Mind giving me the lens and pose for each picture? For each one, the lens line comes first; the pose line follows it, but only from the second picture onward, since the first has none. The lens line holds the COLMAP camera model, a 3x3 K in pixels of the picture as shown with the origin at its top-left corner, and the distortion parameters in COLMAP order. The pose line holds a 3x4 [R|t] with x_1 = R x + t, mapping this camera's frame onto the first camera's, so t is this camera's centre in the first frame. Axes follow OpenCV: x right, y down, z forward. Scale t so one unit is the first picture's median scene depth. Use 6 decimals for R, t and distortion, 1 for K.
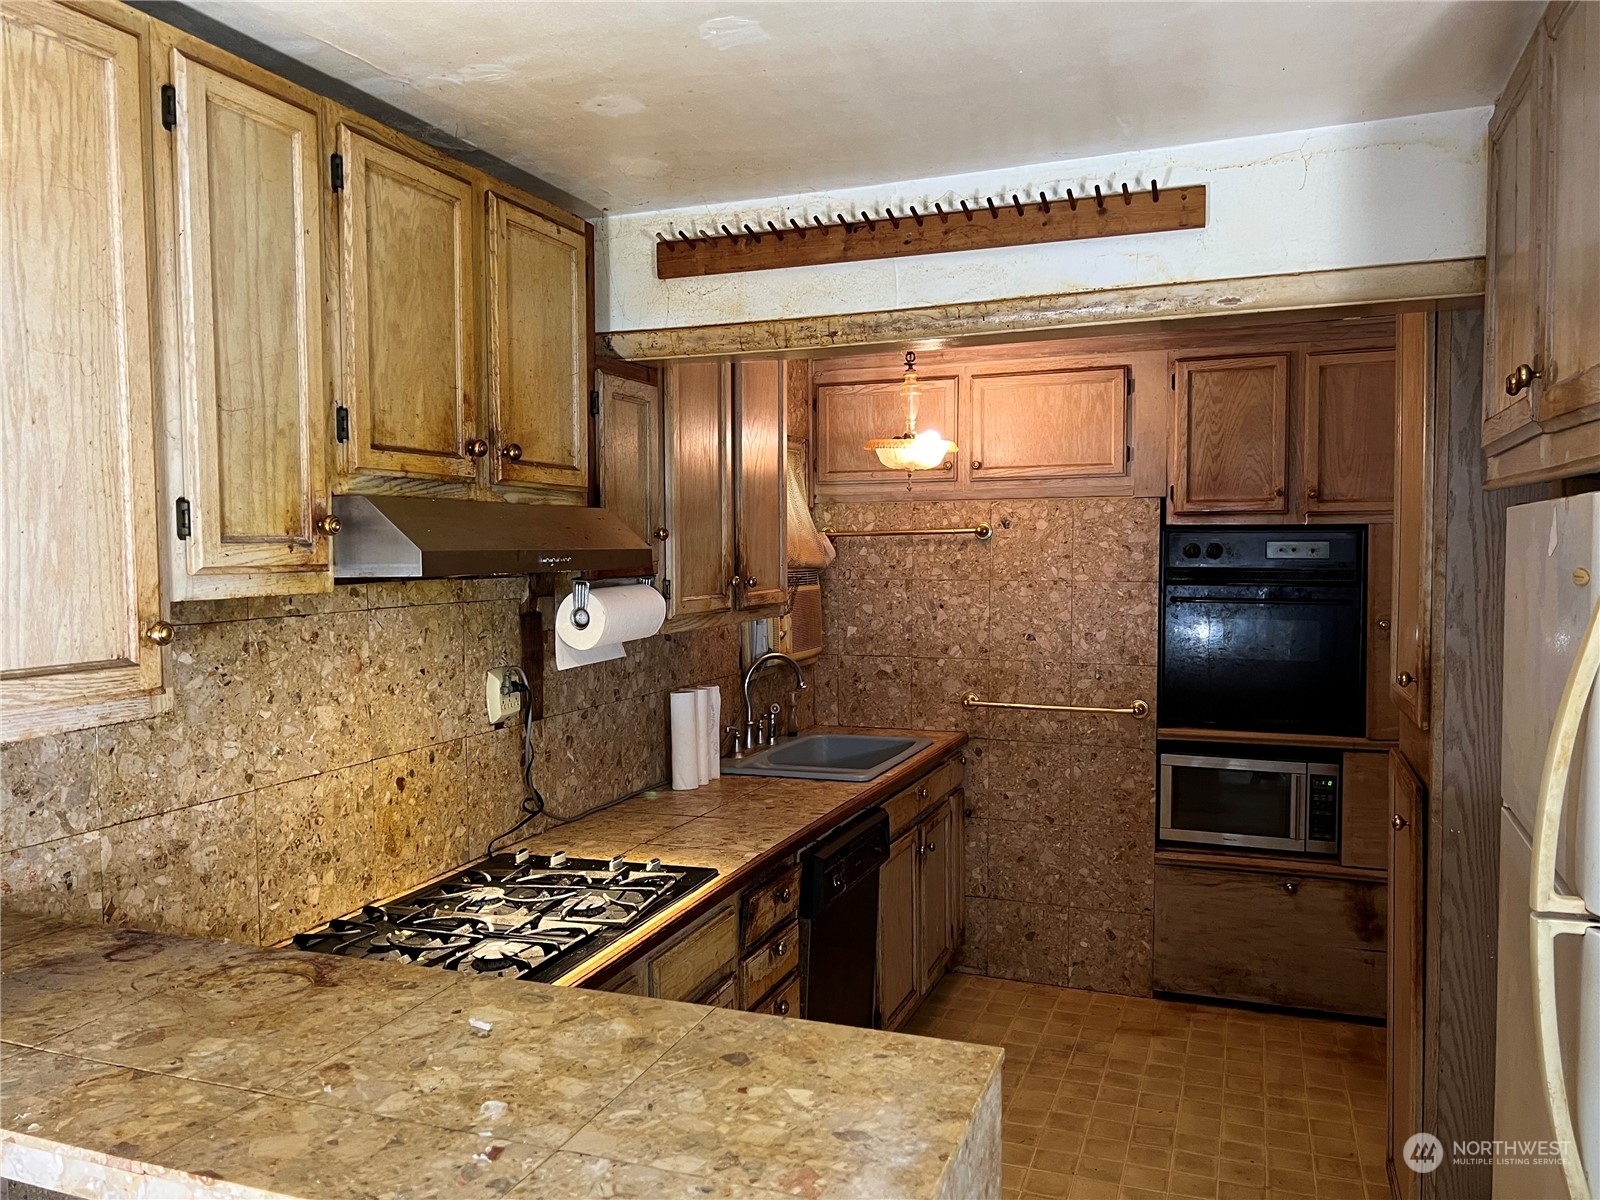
lens RADIAL K [[1221.8, 0, 800.0], [0, 1221.8, 600.0], [0, 0, 1]] dist [0.053779, -0.006399]
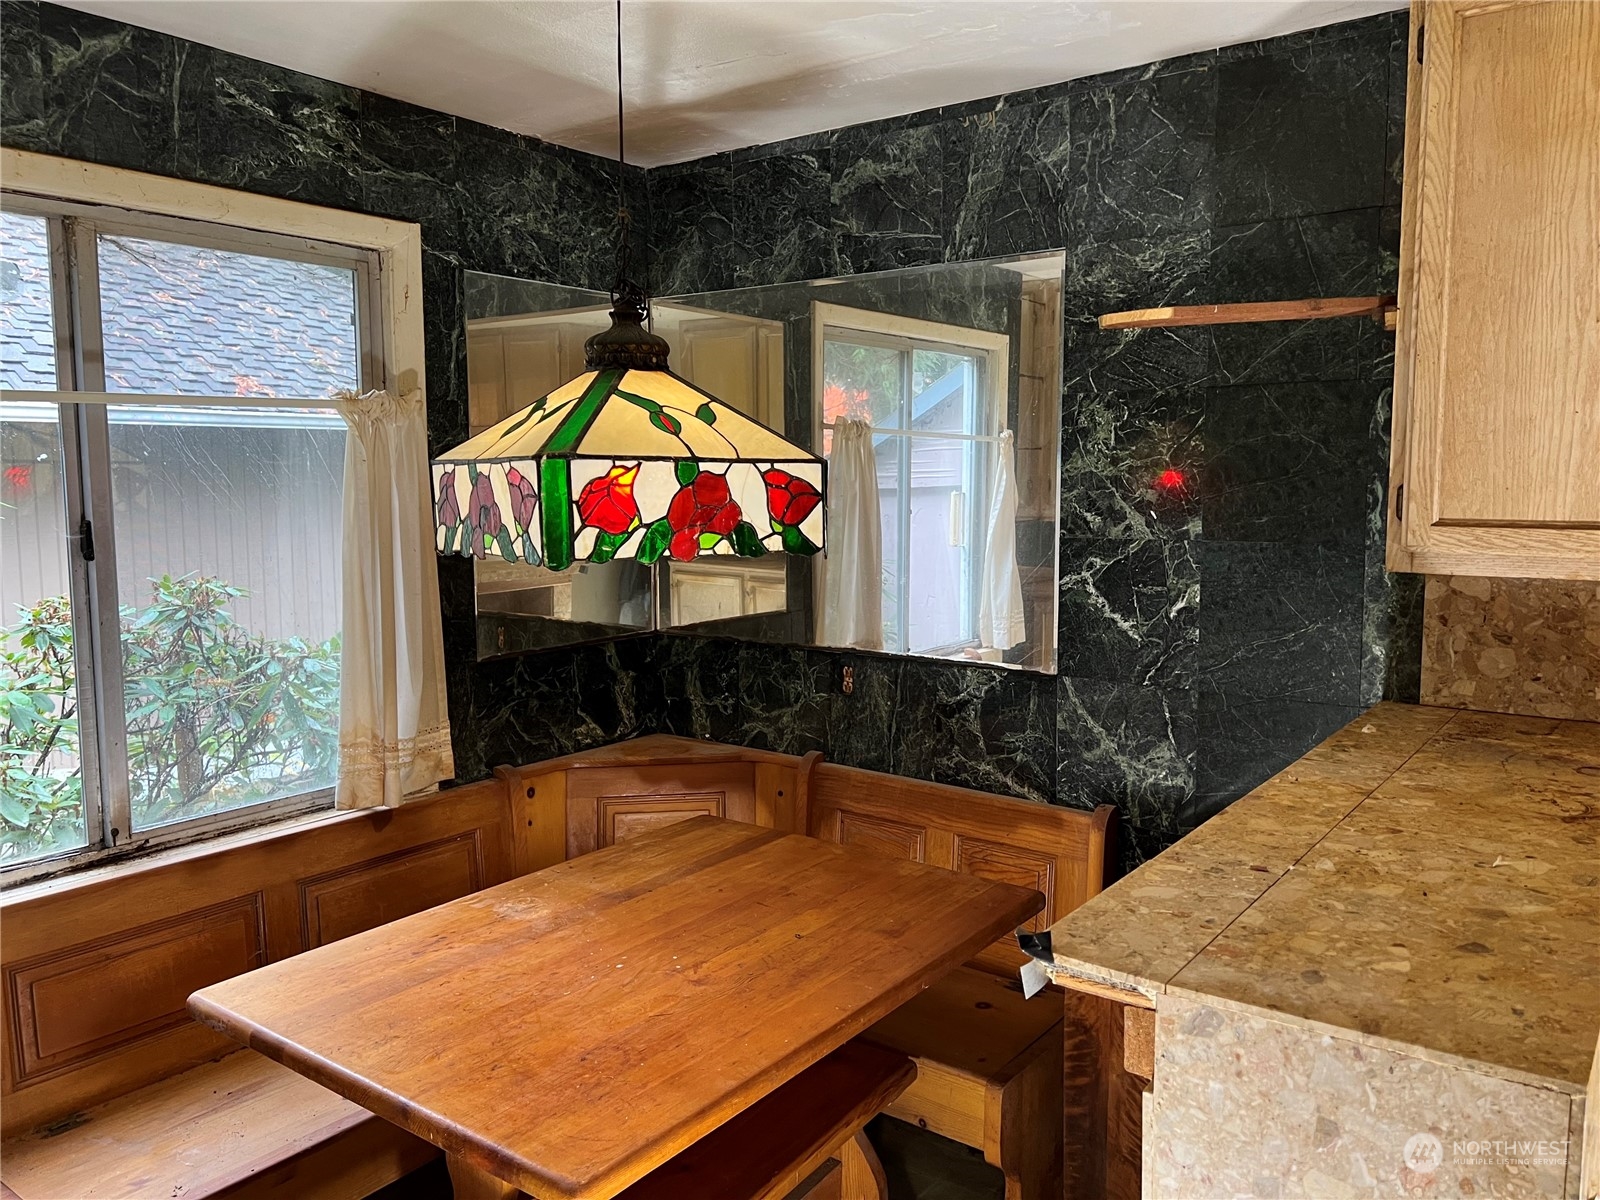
lens RADIAL K [[1221.8, 0, 800.0], [0, 1221.8, 600.0], [0, 0, 1]] dist [0.053779, -0.006399]
pose [[-0.282980, 0.110292, -0.952763, 0.982702], [-0.038614, 0.991251, 0.126216, 0.004932], [0.958348, 0.072506, -0.276246, 0.746800]]
